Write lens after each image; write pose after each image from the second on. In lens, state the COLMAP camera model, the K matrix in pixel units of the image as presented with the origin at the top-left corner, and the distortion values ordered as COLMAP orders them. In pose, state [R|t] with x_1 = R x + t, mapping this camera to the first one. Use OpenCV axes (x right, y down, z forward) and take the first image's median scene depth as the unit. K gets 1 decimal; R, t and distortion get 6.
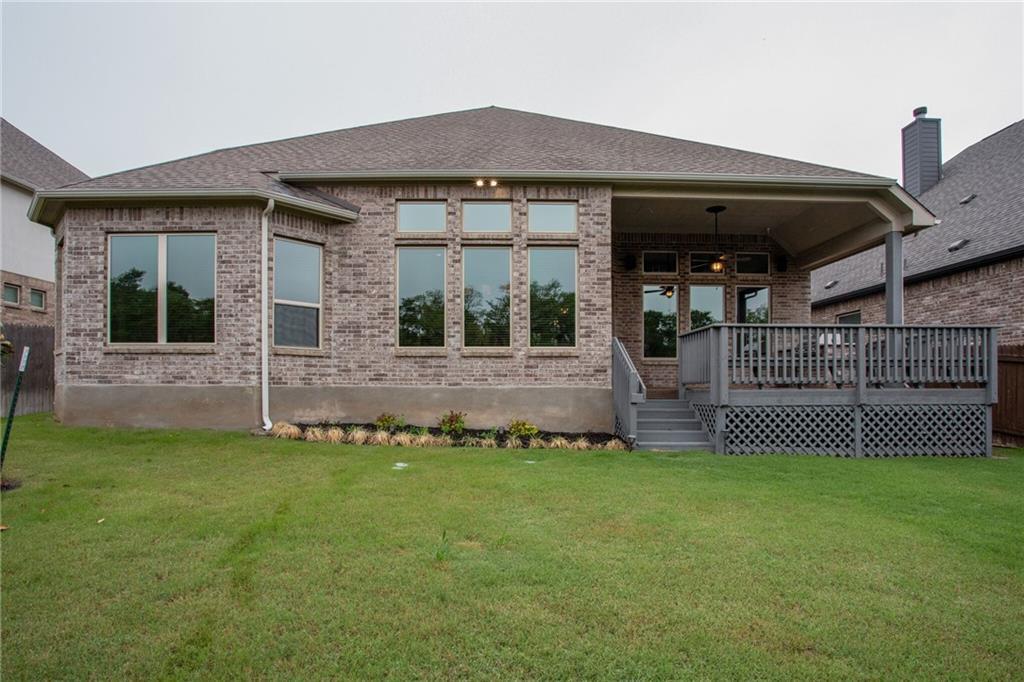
lens RADIAL K [[532.8, 0, 513.1], [0, 532.8, 383.6], [0, 0, 1]] dist [-0.030589, 0.001221]
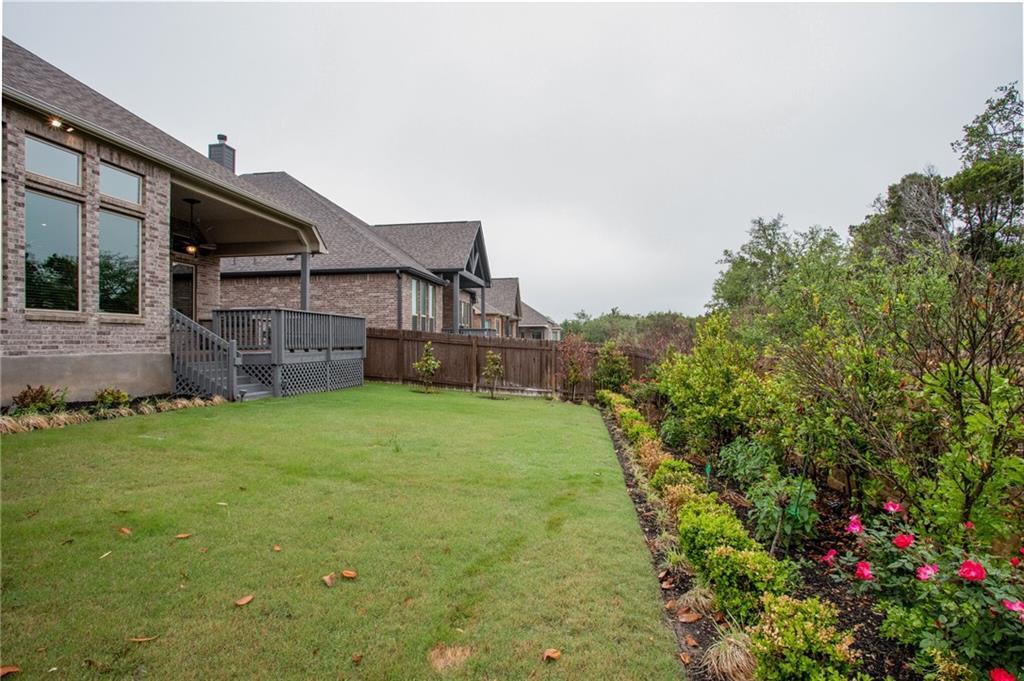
lens RADIAL K [[510.7, 0, 507.0], [0, 510.7, 353.2], [0, 0, 1]] dist [-0.061109, 0.032603]
pose [[0.183311, -0.021664, 0.982816, -0.723942], [-0.004952, 0.999724, 0.022960, -0.019747], [-0.983042, -0.009076, 0.183153, 0.109554]]
